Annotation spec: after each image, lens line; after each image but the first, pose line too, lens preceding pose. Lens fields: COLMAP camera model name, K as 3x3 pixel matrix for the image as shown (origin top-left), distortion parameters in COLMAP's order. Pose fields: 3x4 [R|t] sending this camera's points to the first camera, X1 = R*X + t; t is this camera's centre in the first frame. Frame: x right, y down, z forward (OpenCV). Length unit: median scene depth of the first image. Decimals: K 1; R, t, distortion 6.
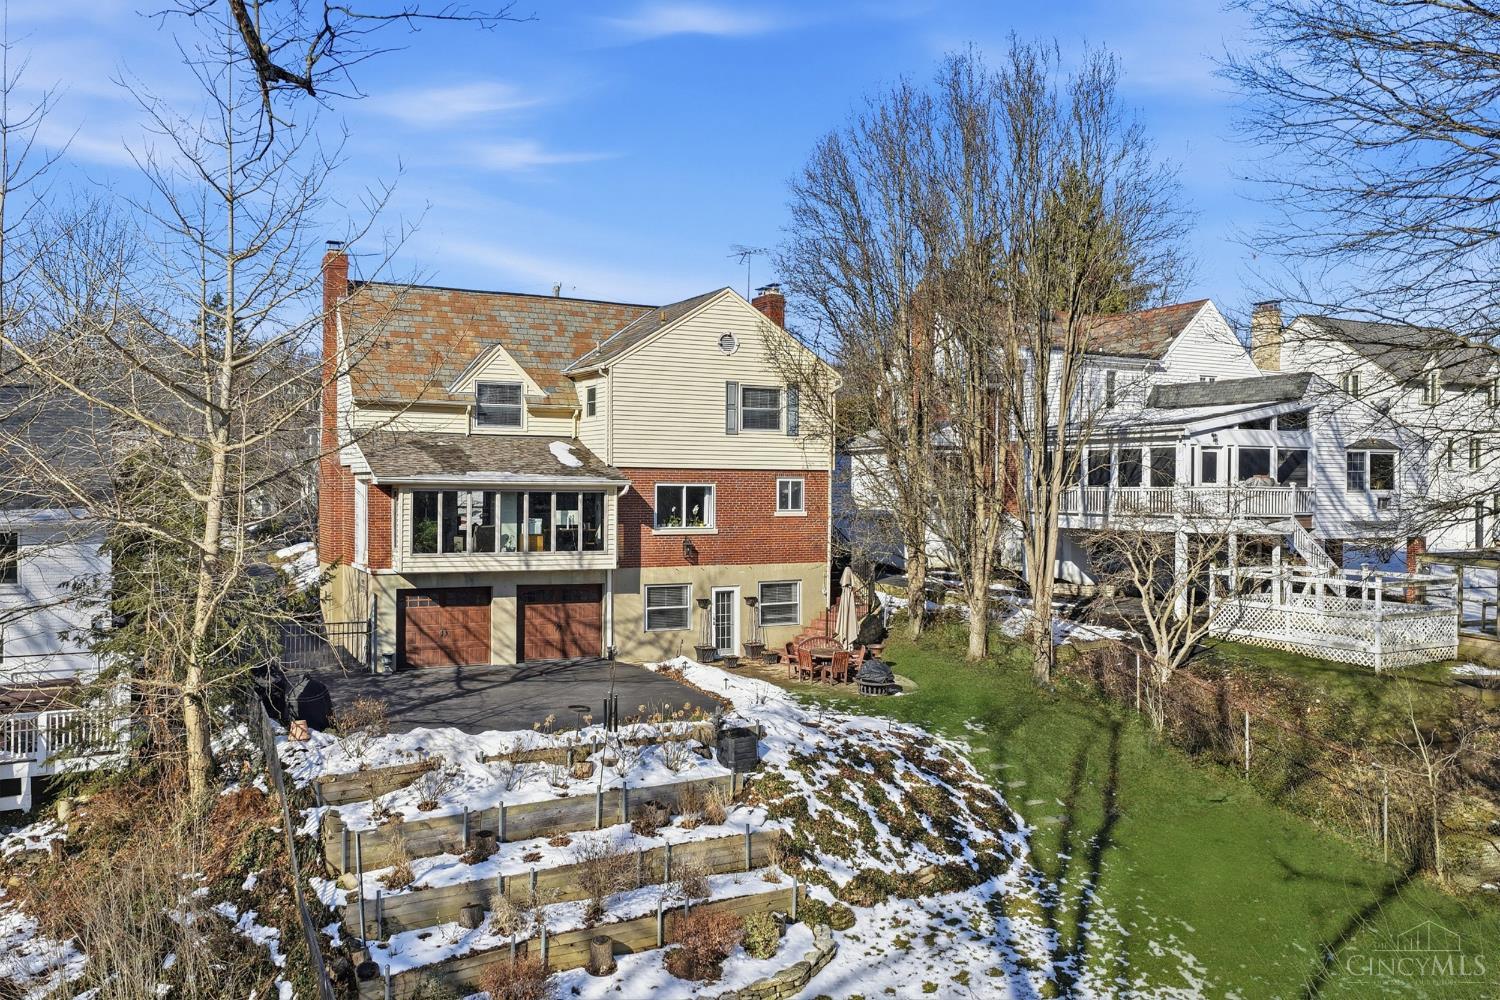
lens RADIAL K [[1246.7, 0, 750.0], [0, 1246.7, 500.0], [0, 0, 1]] dist [0.005781, 0.001991]
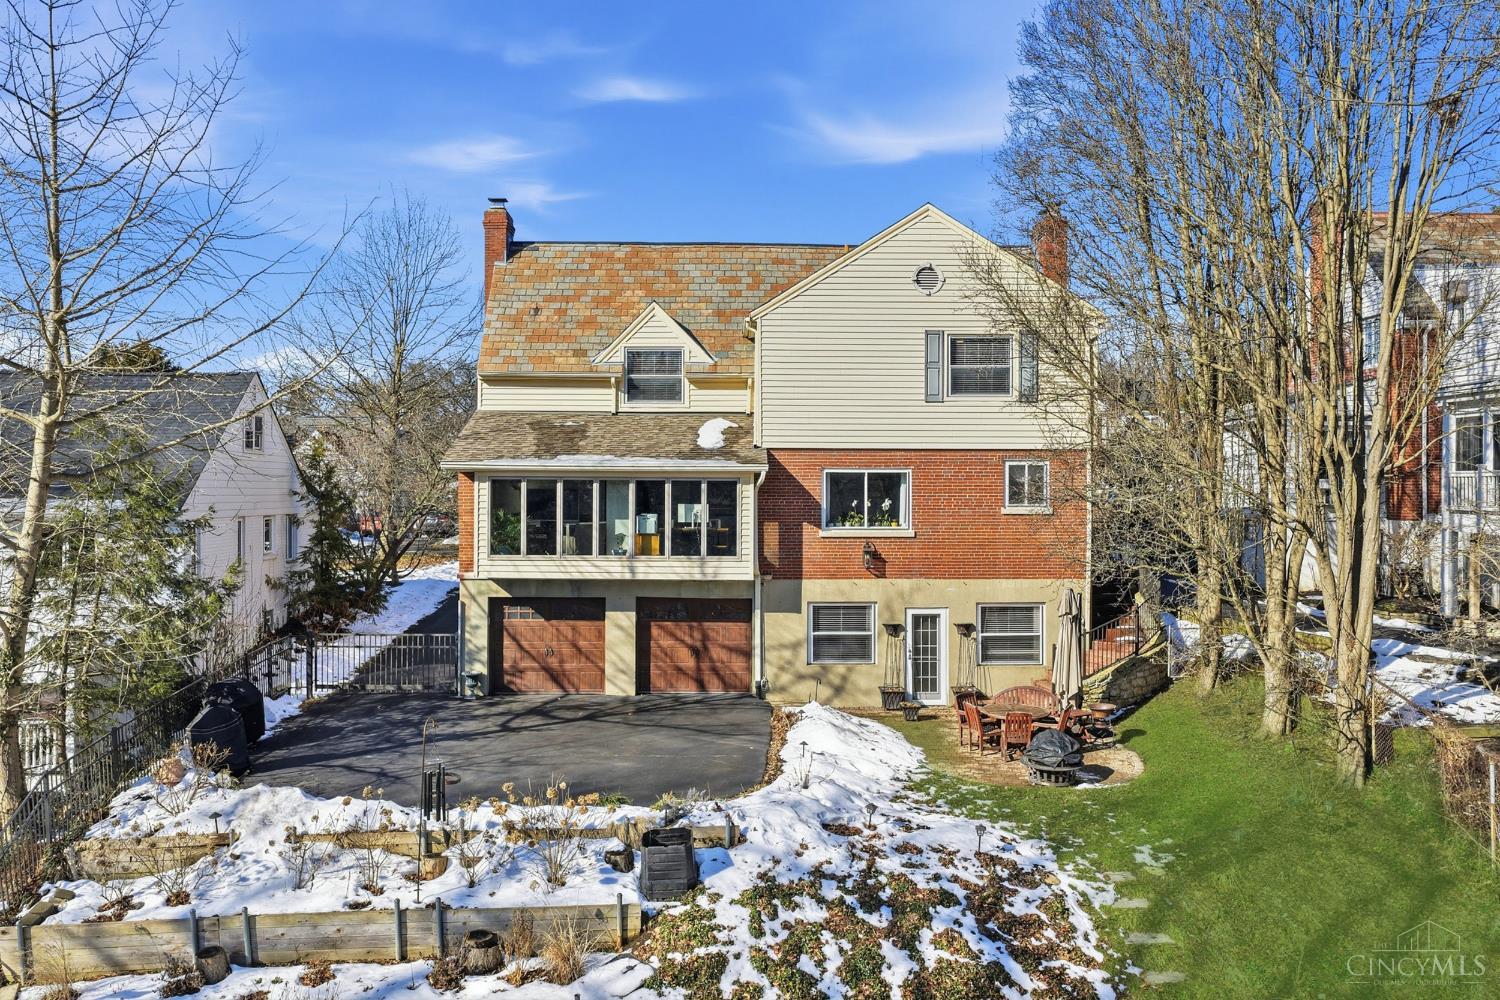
lens RADIAL K [[1246.7, 0, 750.0], [0, 1246.7, 500.0], [0, 0, 1]] dist [0.005781, 0.001991]
pose [[0.893010, 0.000713, -0.450037, 0.235945], [-0.001764, 0.999997, -0.001915, 0.007244], [0.450034, 0.002504, 0.893008, 0.312315]]
